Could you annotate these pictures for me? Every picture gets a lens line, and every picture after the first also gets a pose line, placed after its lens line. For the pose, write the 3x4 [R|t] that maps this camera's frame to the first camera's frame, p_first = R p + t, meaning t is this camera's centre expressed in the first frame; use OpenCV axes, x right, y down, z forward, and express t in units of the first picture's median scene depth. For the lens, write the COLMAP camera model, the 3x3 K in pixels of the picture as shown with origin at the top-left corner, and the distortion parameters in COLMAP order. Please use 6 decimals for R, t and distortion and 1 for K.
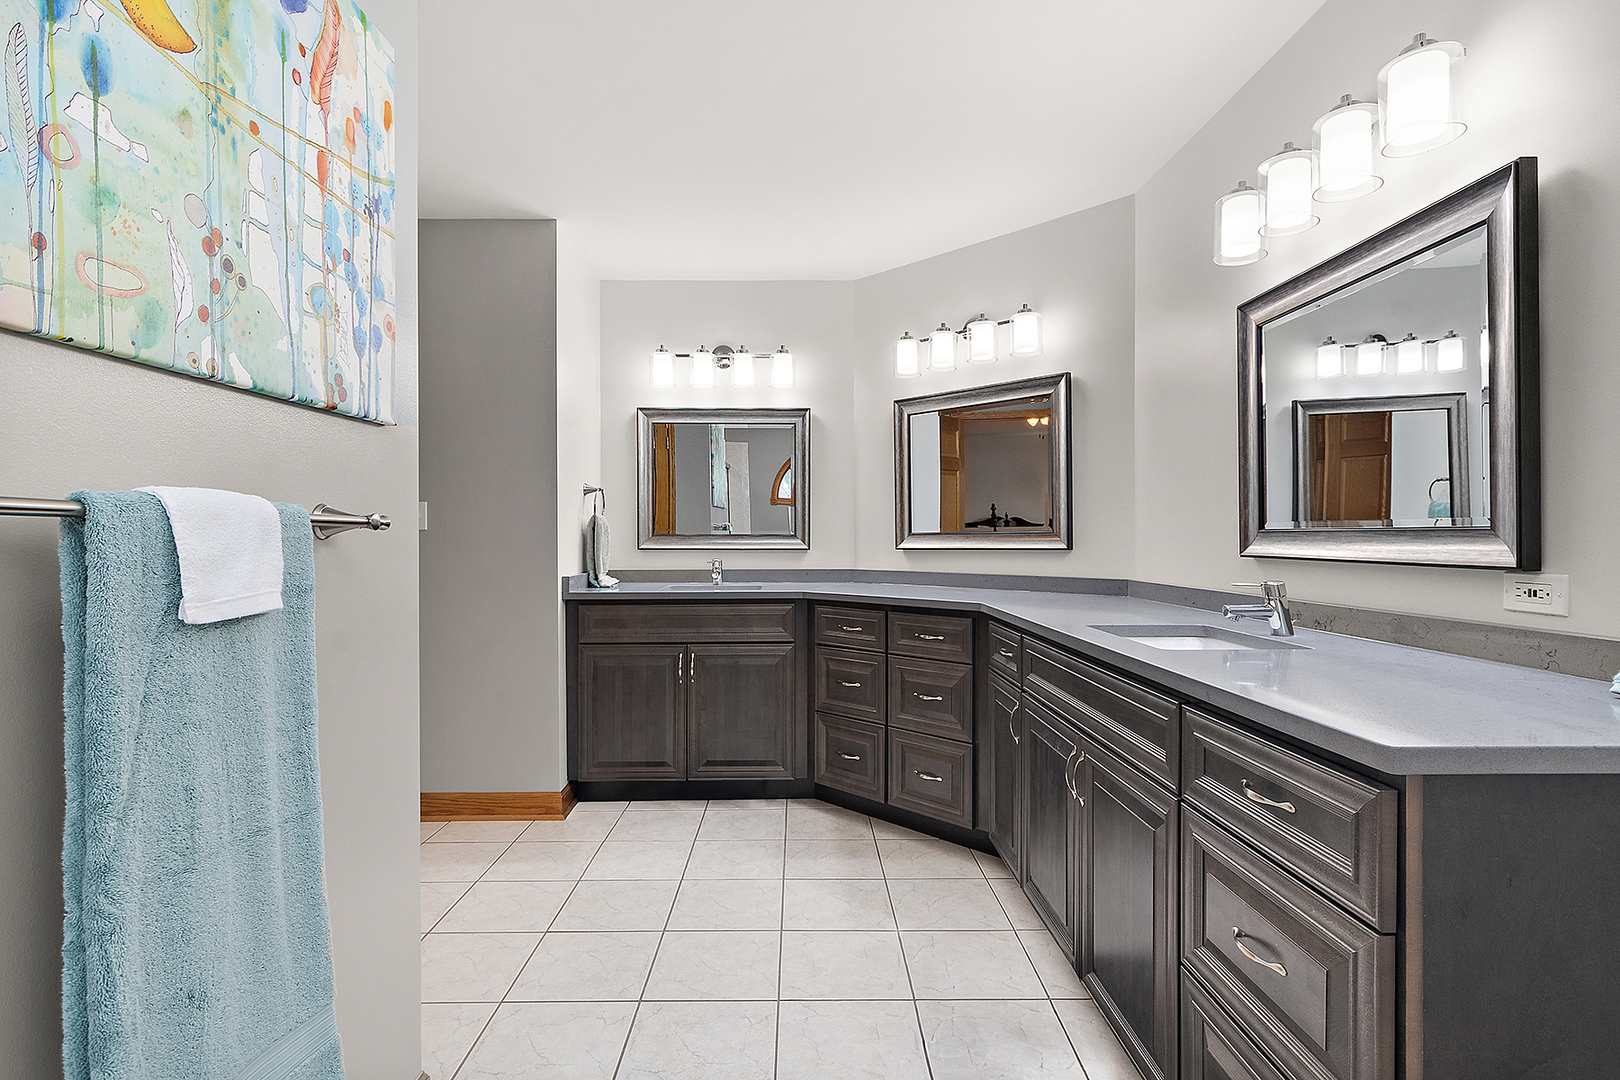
lens RADIAL K [[770.2, 0, 810.5], [0, 770.2, 537.6], [0, 0, 1]] dist [0.001559, -0.000070]
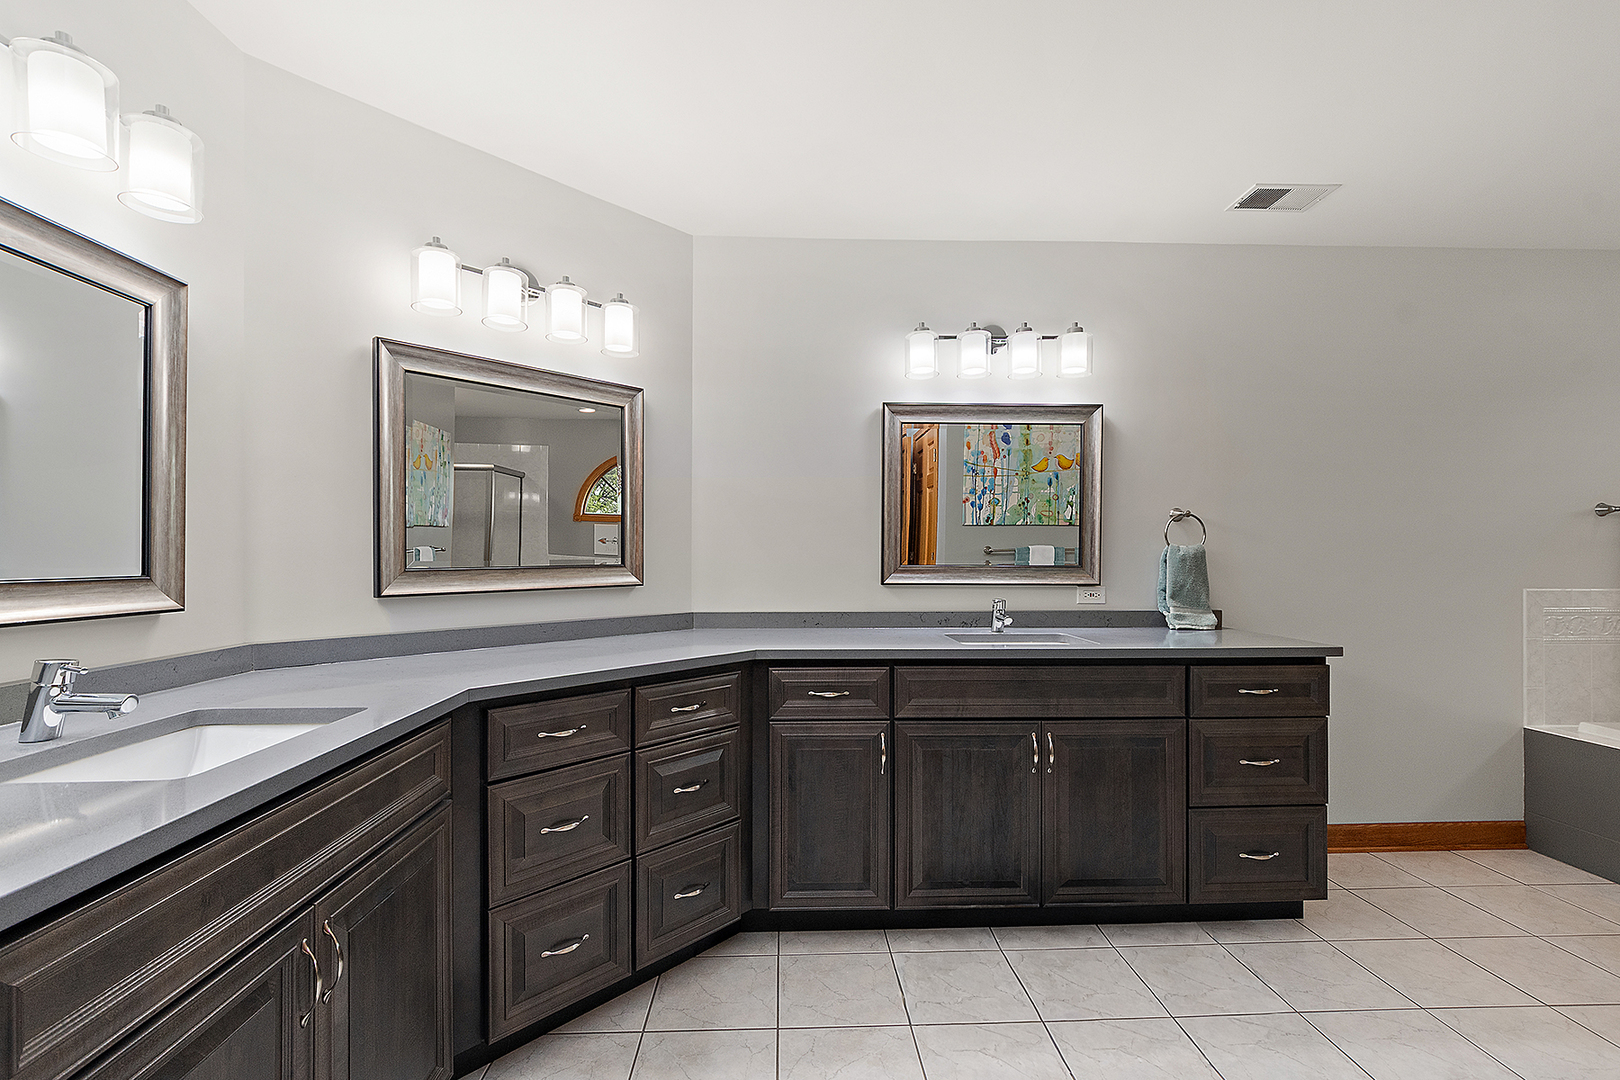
lens RADIAL K [[737.5, 0, 797.7], [0, 737.5, 567.1], [0, 0, 1]] dist [0.017451, -0.000141]
pose [[0.999718, 0.006550, 0.022811, -0.329150], [-0.006548, 0.999979, -0.000136, -0.001658], [-0.022811, -0.000014, 0.999740, 0.253477]]
